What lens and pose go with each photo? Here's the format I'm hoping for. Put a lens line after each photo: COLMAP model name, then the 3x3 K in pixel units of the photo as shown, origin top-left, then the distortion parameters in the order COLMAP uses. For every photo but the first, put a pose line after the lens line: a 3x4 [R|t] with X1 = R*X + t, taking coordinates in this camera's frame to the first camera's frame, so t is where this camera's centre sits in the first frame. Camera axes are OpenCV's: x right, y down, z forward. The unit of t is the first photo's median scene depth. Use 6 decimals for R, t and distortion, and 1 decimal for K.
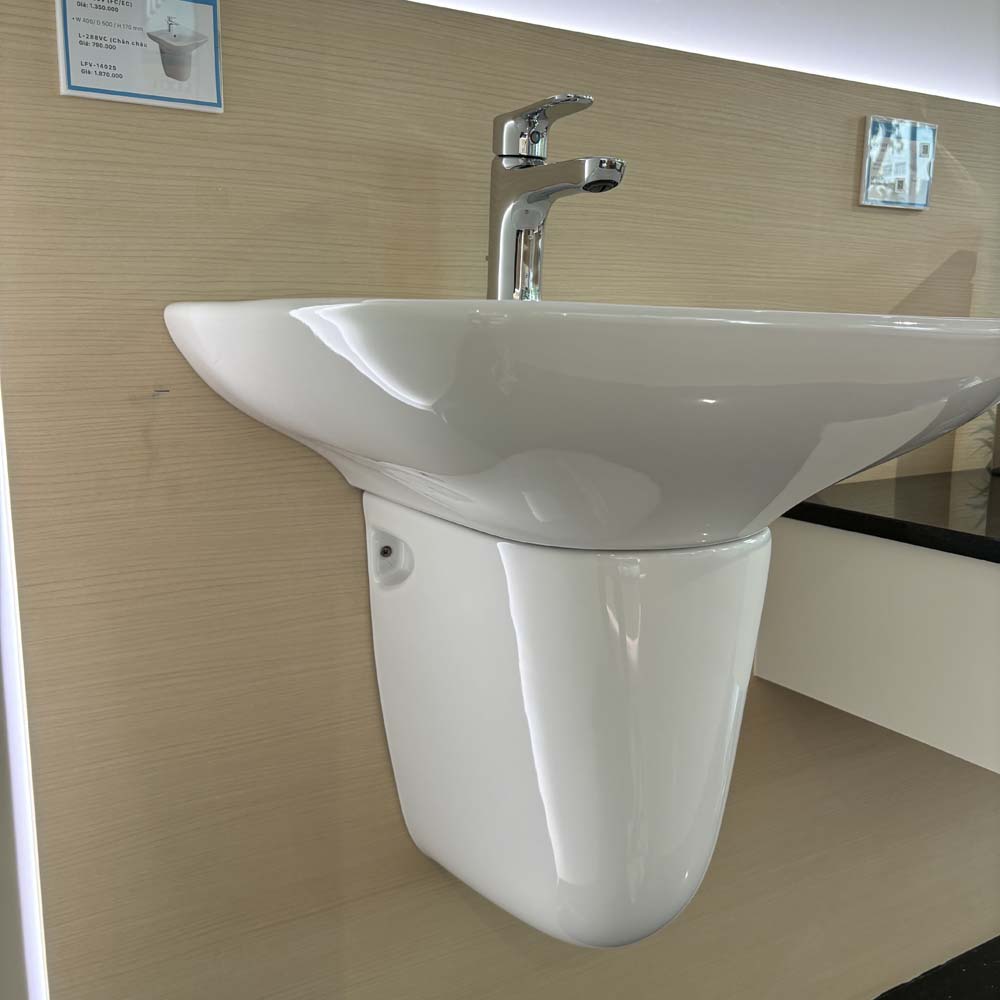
lens RADIAL K [[999.3, 0, 503.5], [0, 999.3, 506.5], [0, 0, 1]] dist [0.014869, 0.000000]
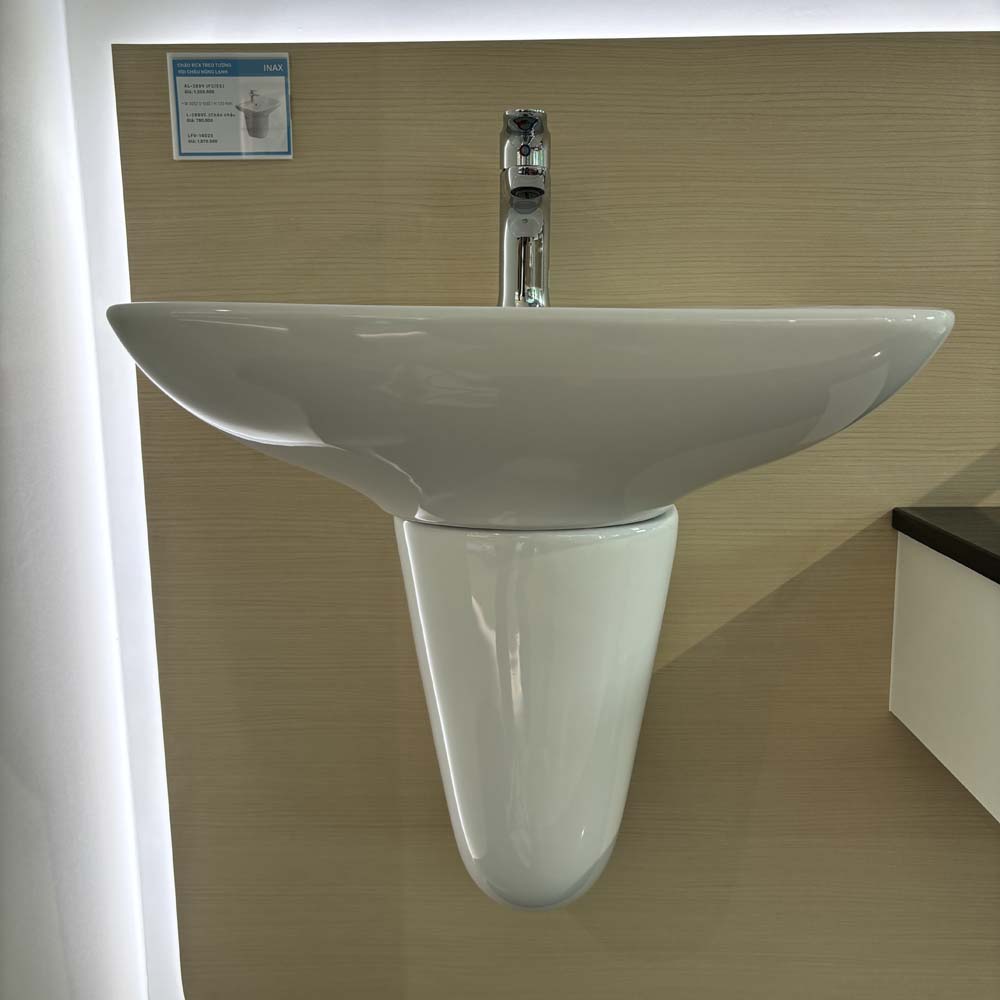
lens RADIAL K [[999.3, 0, 499.1], [0, 999.3, 503.9], [0, 0, 1]] dist [0.014869, 0.000000]
pose [[0.843416, 0.082594, -0.530875, 0.660873], [-0.086275, 0.996110, 0.017908, -0.008949], [0.530289, 0.030697, 0.847261, 0.094231]]
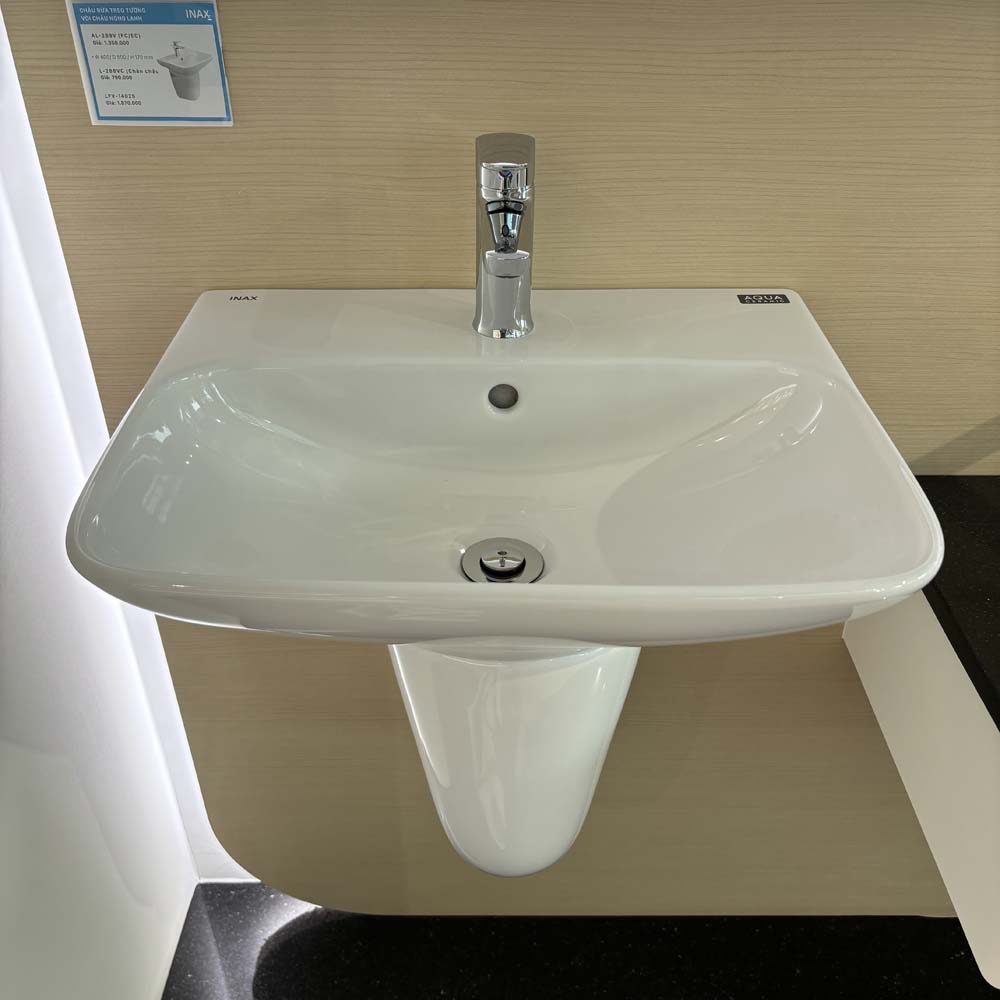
lens RADIAL K [[999.3, 0, 497.6], [0, 999.3, 492.4], [0, 0, 1]] dist [0.014869, 0.000000]
pose [[0.854274, 0.277935, -0.439282, 0.559067], [-0.086208, 0.909107, 0.407546, -0.515201], [0.512626, -0.310286, 0.800586, 0.174949]]
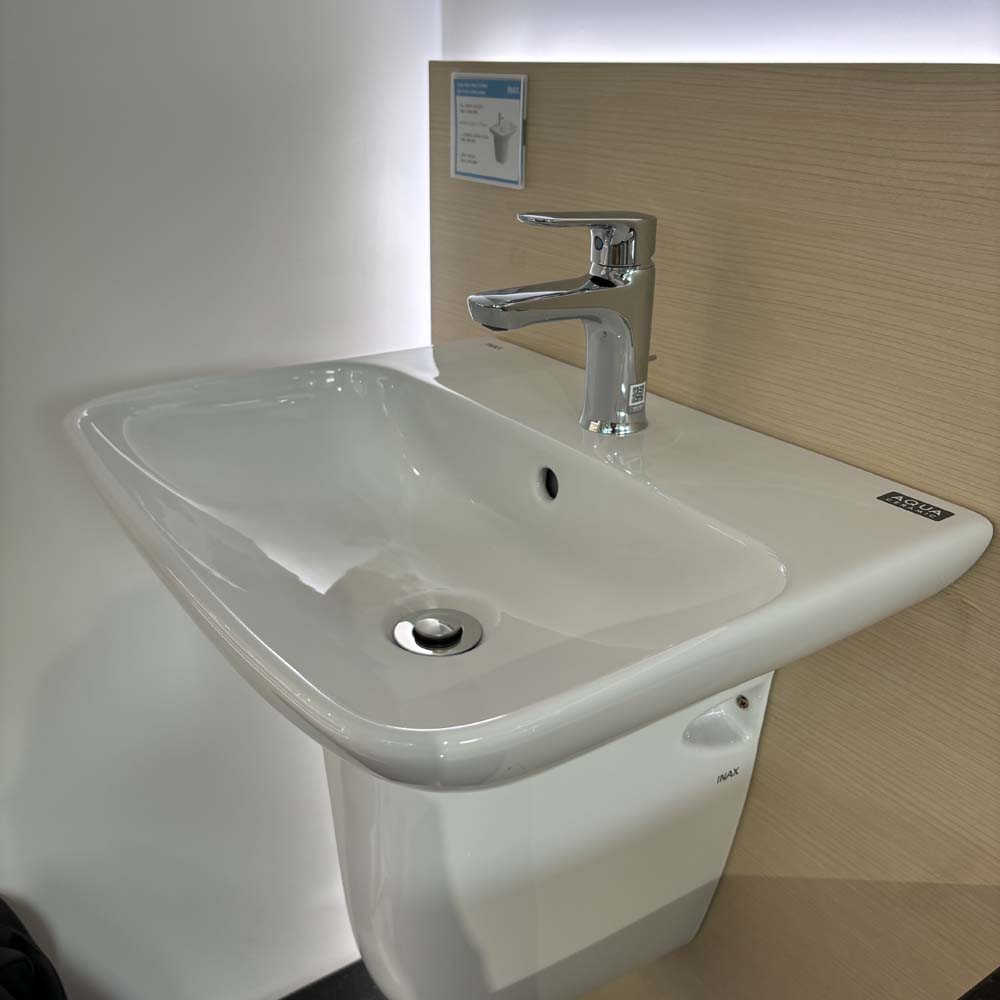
lens RADIAL K [[999.3, 0, 506.6], [0, 999.3, 494.9], [0, 0, 1]] dist [0.014869, 0.000000]
pose [[0.075540, 0.380706, -0.921606, 0.973752], [-0.205937, 0.910277, 0.359146, -0.502884], [0.975645, 0.162663, 0.147164, 0.902430]]
